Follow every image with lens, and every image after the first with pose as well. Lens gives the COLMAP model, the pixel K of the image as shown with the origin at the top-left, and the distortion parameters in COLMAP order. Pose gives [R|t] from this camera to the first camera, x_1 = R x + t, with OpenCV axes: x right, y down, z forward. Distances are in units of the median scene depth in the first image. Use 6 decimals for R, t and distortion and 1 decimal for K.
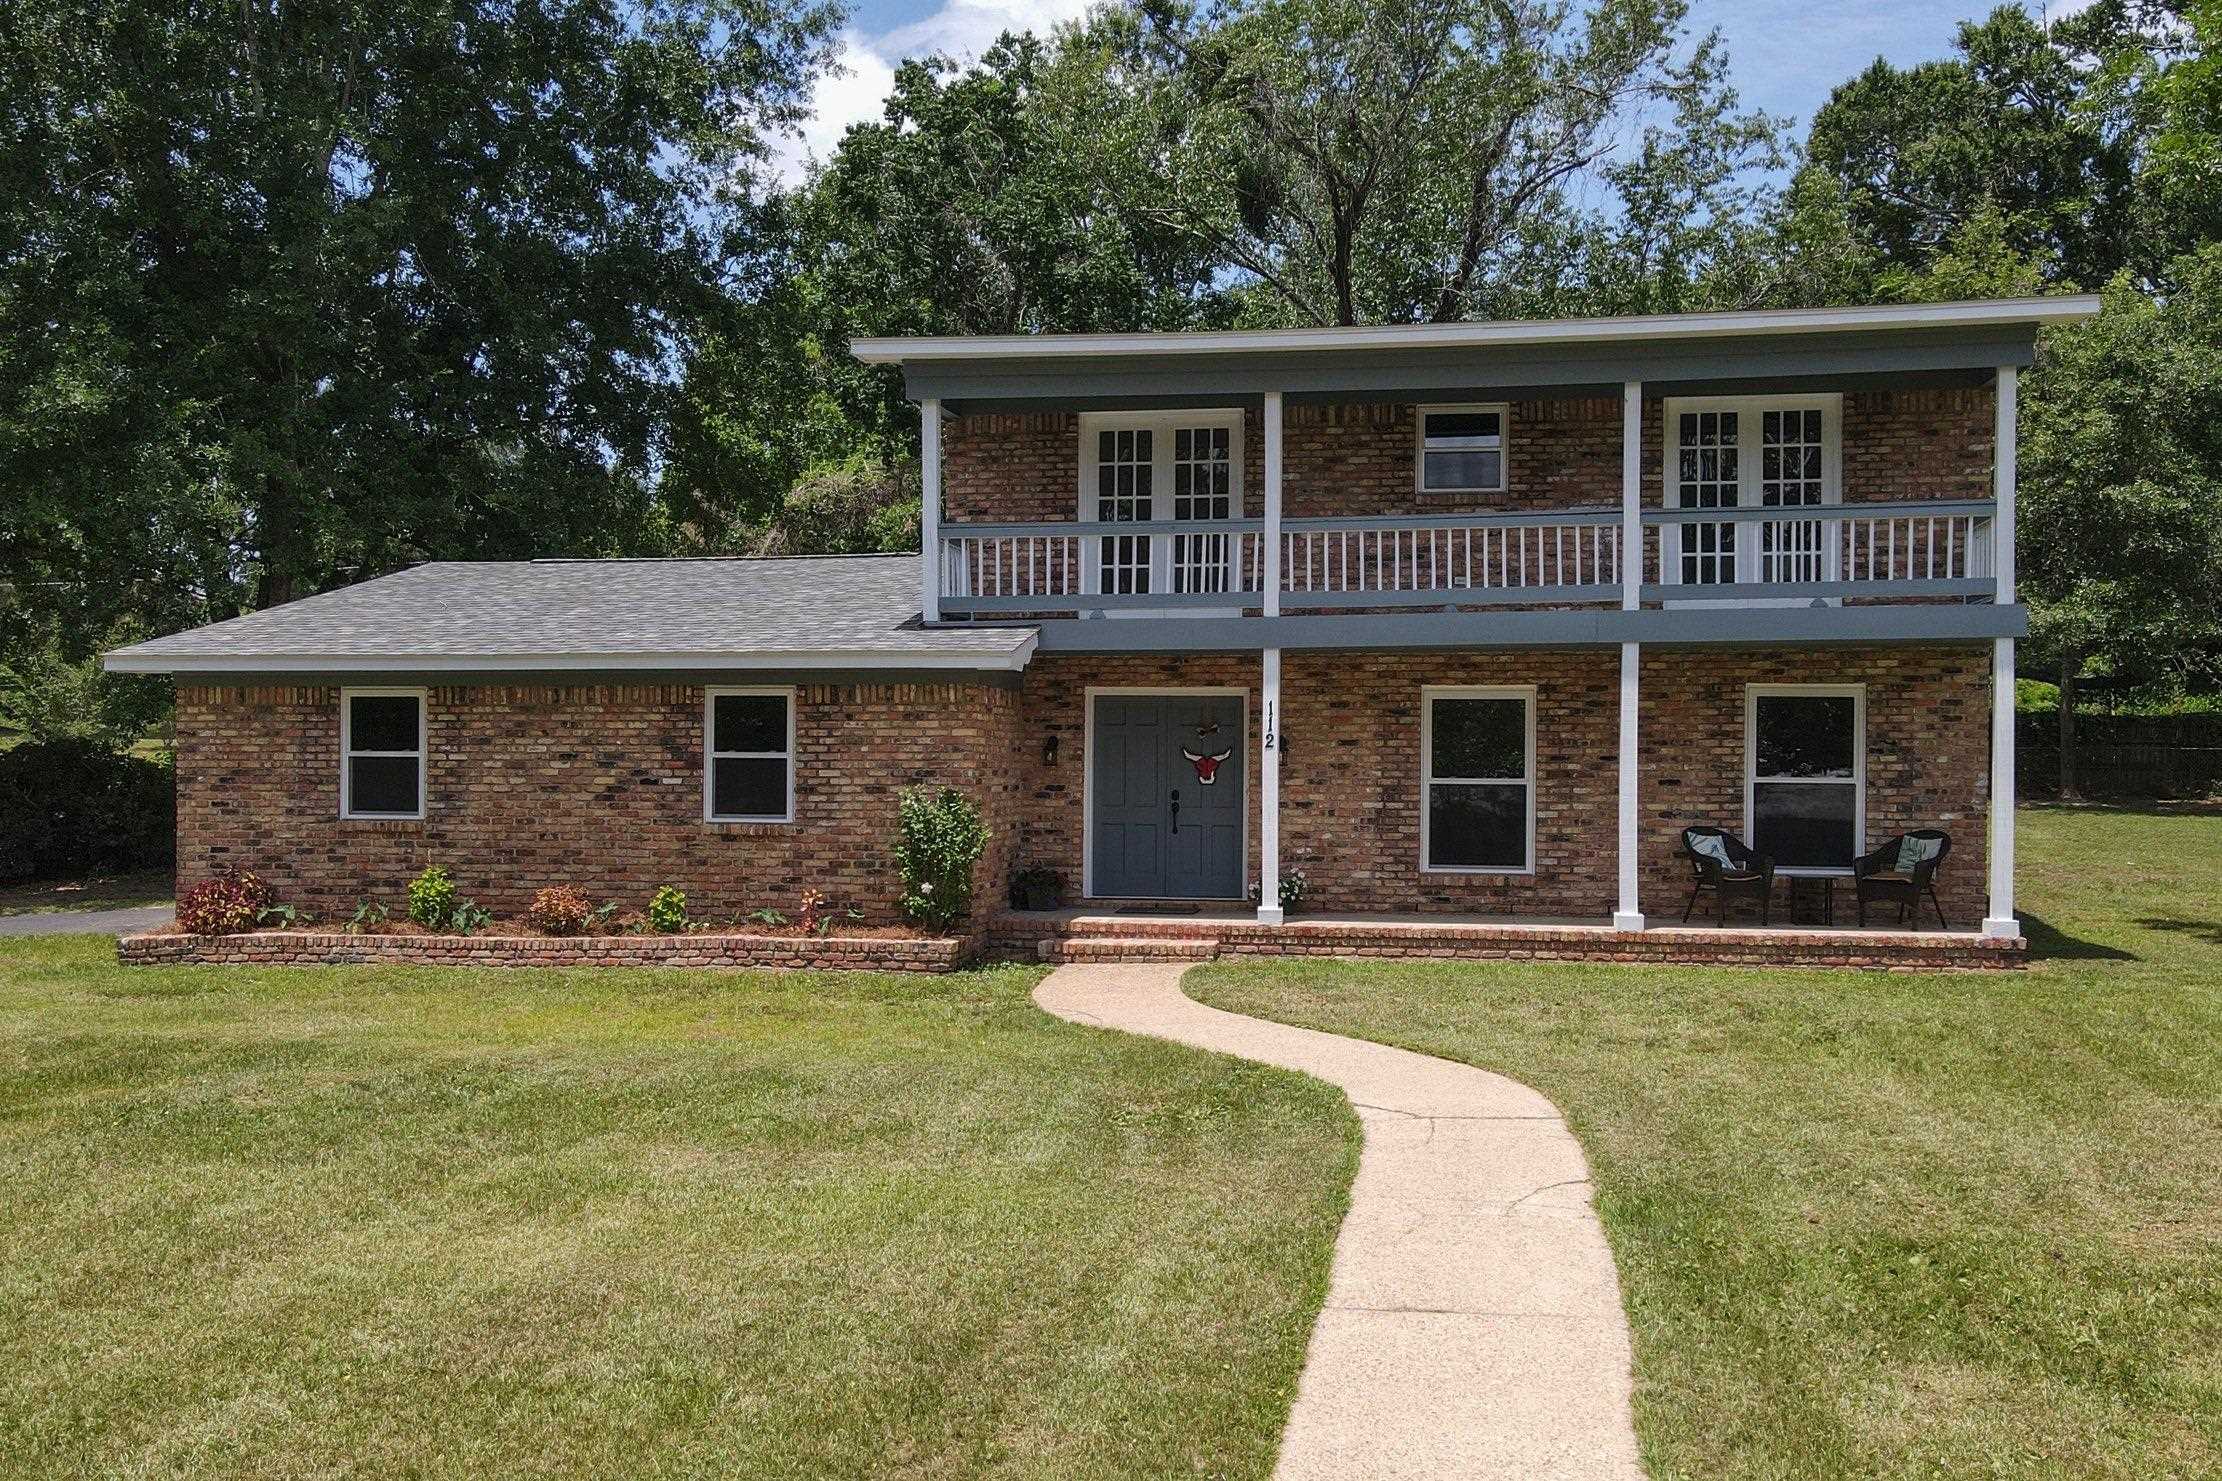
lens RADIAL K [[2002.7, 0, 1158.1], [0, 2002.7, 796.1], [0, 0, 1]] dist [-0.011573, 0.059532]
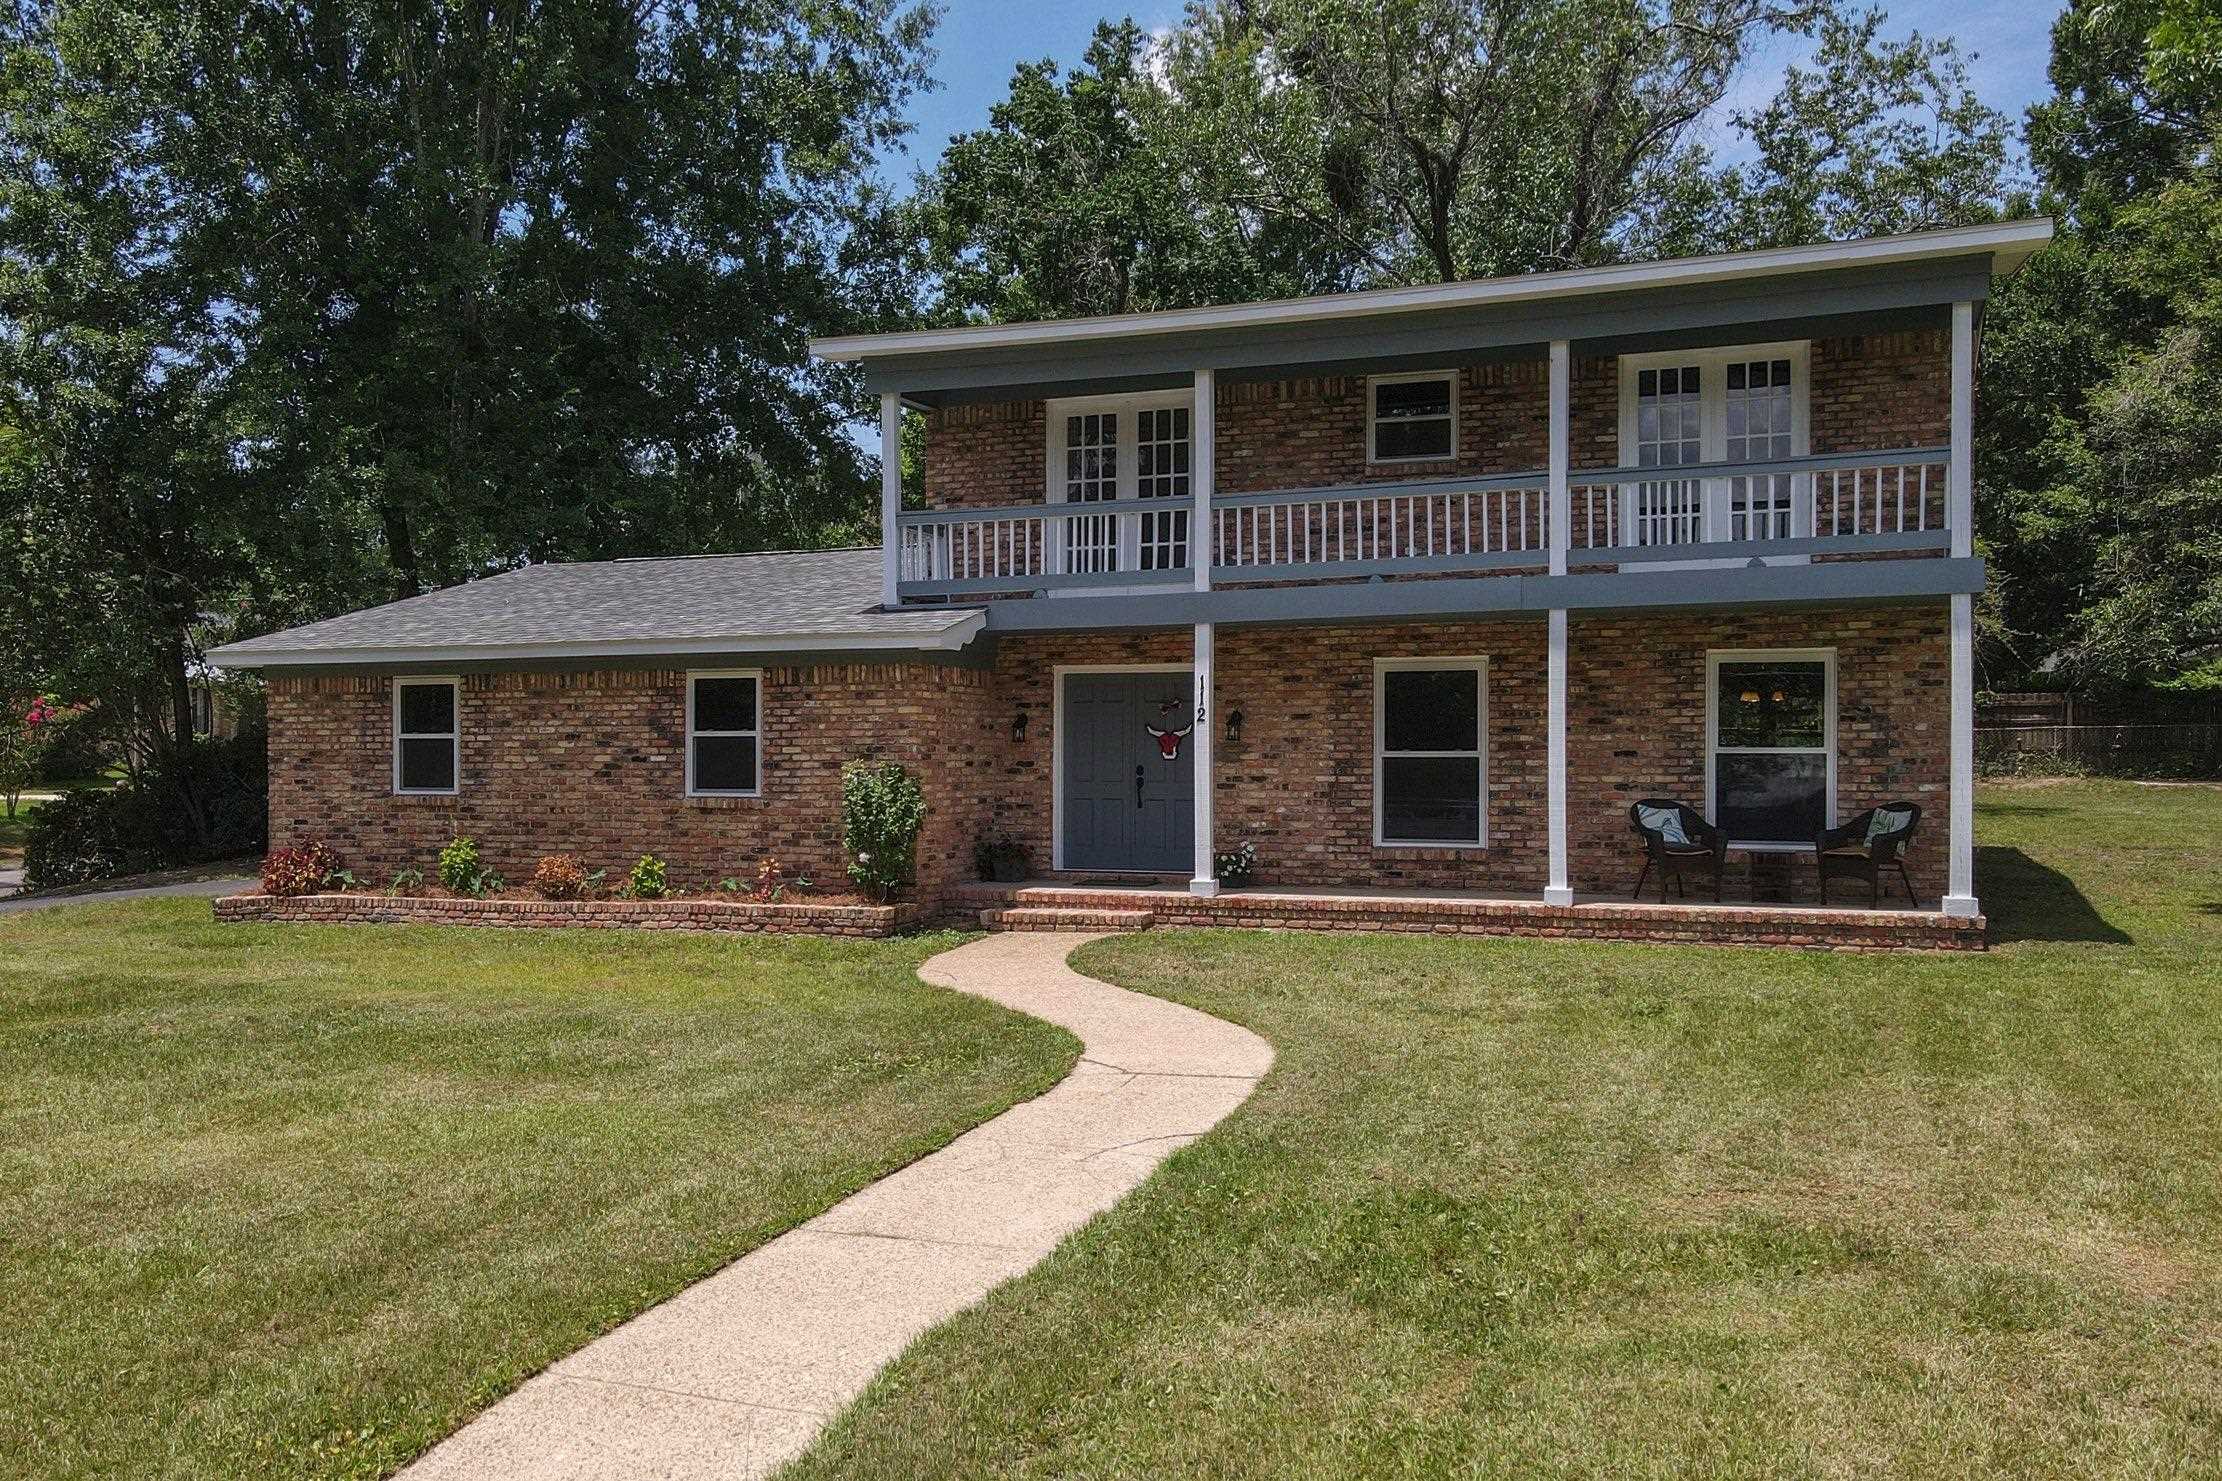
lens RADIAL K [[2002.7, 0, 1083.1], [0, 2002.7, 793.5], [0, 0, 1]] dist [-0.011573, 0.059532]
pose [[0.973183, -0.002344, -0.230018, 0.226112], [0.002383, 0.999997, -0.000108, 0.011998], [0.230018, -0.000443, 0.973186, 0.001267]]
